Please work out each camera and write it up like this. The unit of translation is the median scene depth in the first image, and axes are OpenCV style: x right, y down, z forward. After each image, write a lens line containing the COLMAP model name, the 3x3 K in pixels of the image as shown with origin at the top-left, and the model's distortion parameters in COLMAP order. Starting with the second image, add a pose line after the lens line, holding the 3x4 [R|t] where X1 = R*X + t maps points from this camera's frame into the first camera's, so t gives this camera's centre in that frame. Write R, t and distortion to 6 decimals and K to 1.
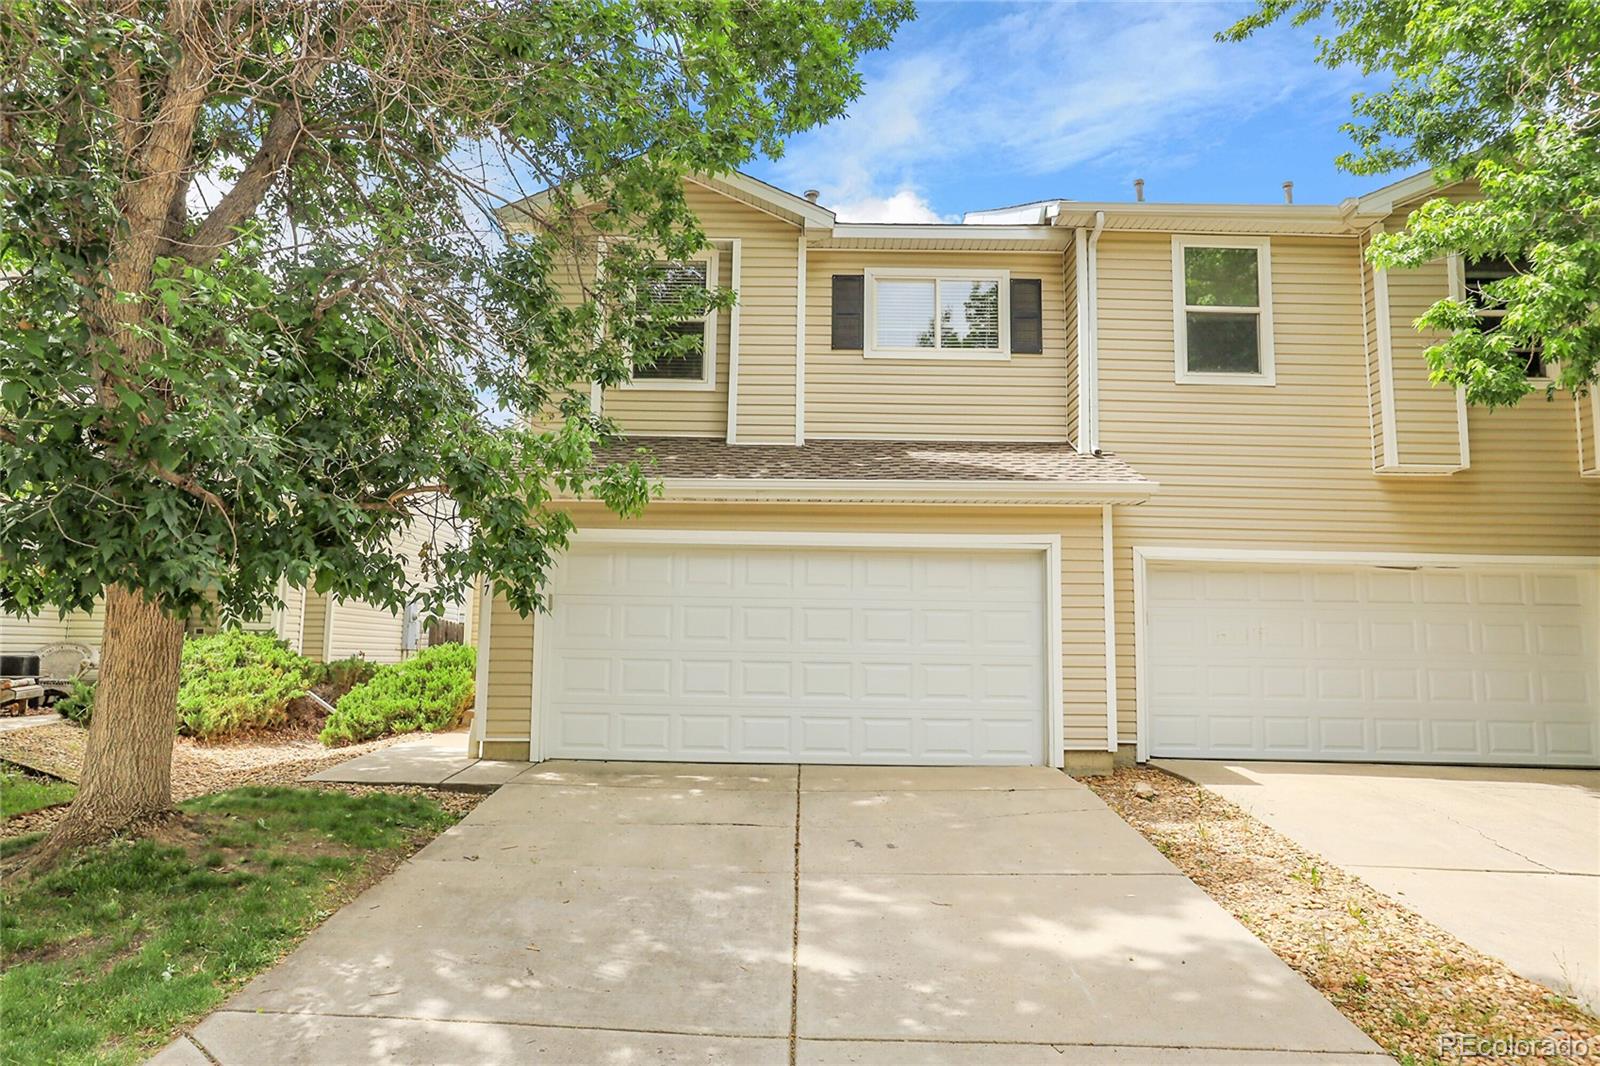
lens RADIAL K [[819.6, 0, 803.2], [0, 819.6, 536.1], [0, 0, 1]] dist [-0.054276, 0.033963]
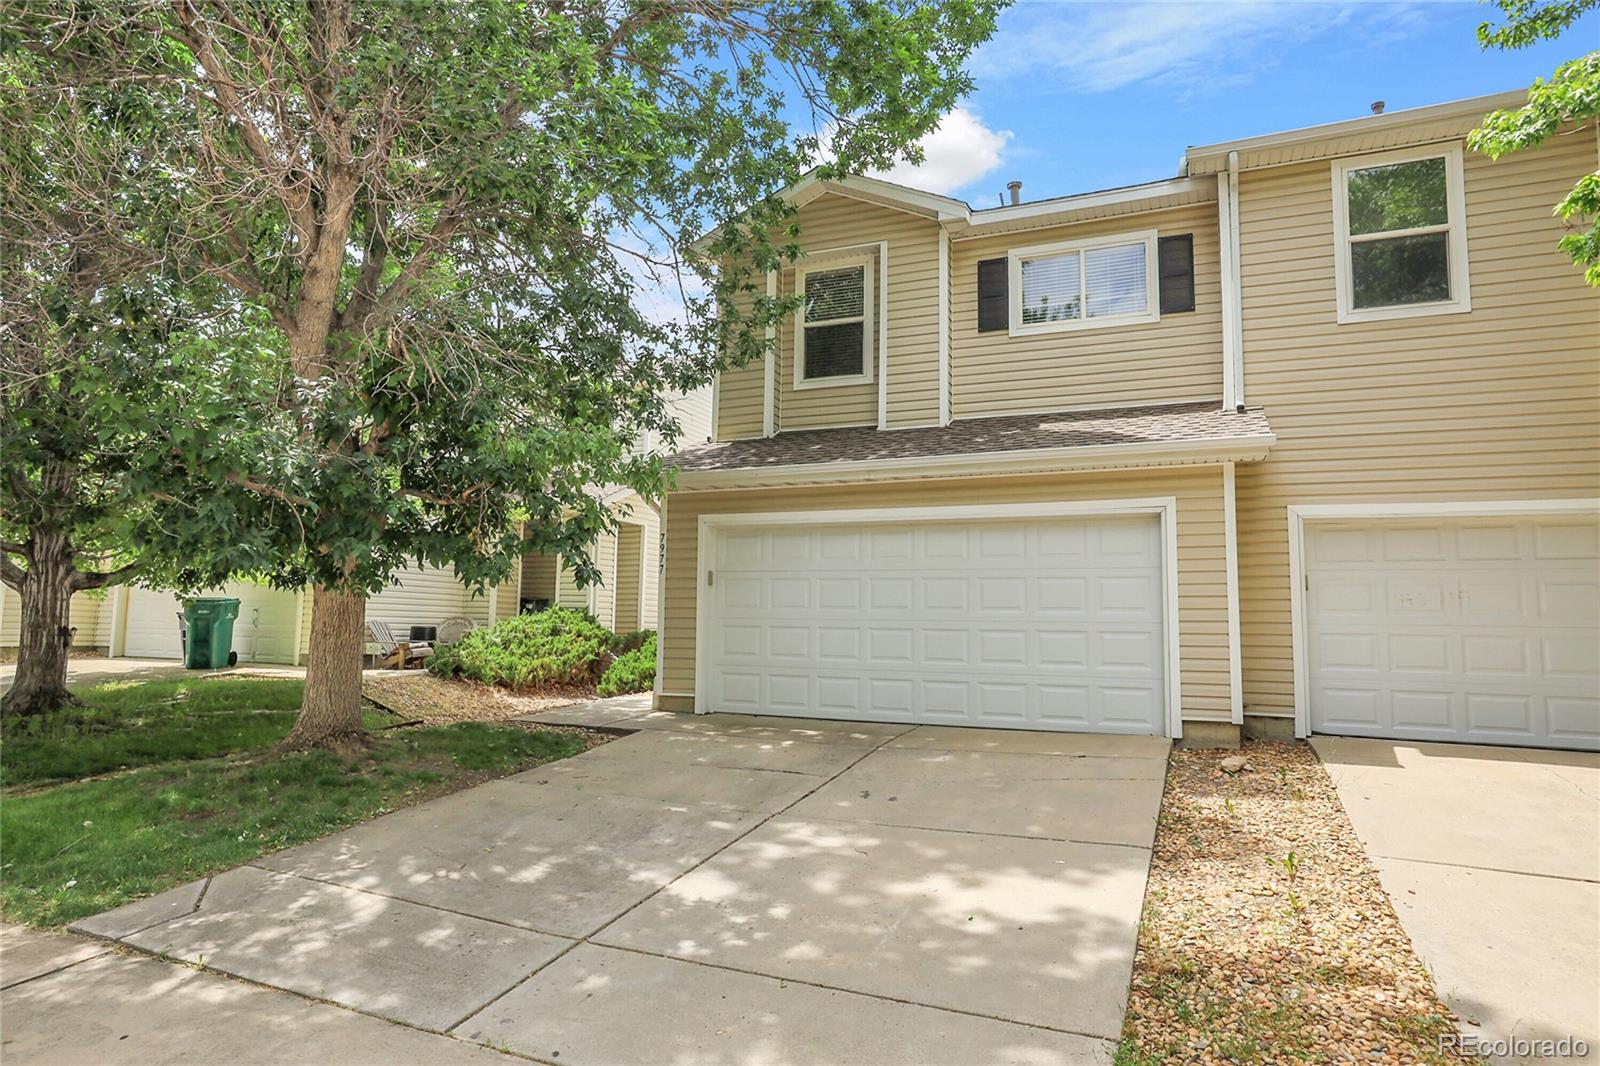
lens RADIAL K [[744.4, 0, 797.8], [0, 744.4, 528.9], [0, 0, 1]] dist [-0.055065, 0.023430]
pose [[0.944837, -0.041127, -0.324948, 0.138551], [0.045071, 0.998973, 0.004615, 0.009609], [0.324425, -0.019006, 0.945721, 0.029269]]
